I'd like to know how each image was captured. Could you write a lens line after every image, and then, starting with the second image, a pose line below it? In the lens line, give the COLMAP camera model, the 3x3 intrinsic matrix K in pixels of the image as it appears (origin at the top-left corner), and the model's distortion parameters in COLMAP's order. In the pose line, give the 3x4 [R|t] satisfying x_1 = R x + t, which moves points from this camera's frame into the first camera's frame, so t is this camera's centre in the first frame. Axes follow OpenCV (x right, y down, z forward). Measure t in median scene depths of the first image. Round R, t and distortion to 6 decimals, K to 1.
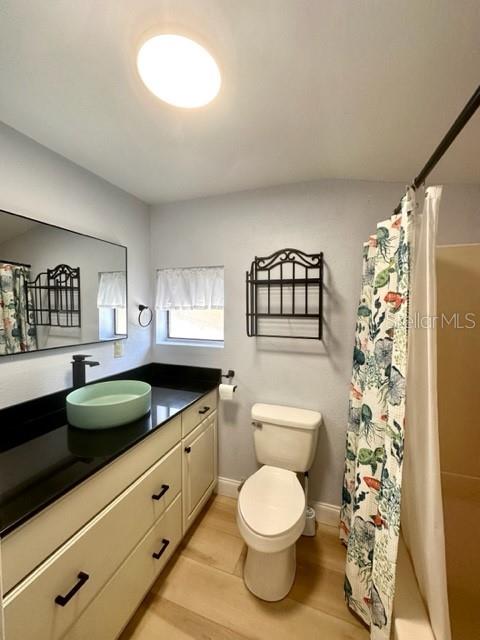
lens RADIAL K [[255.8, 0, 240.0], [0, 255.8, 320.0], [0, 0, 1]] dist [-0.007227, 0.000993]
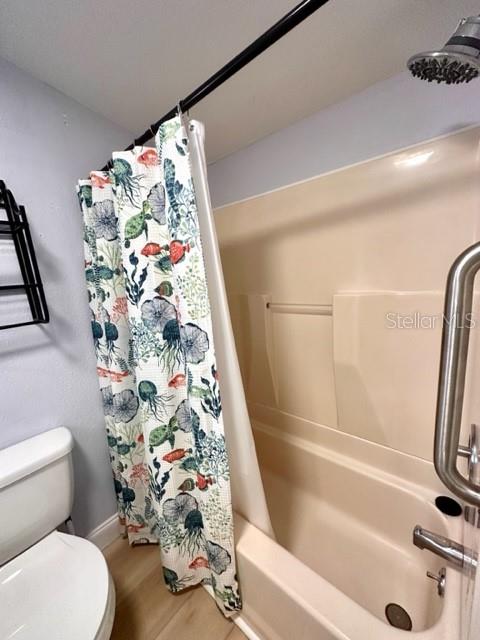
lens RADIAL K [[255.8, 0, 240.0], [0, 255.8, 320.0], [0, 0, 1]] dist [-0.007227, 0.000993]
pose [[0.355031, -0.210211, 0.910914, -0.092179], [0.130203, 0.976013, 0.174486, 0.020810], [-0.925743, 0.056656, 0.373885, 0.282222]]
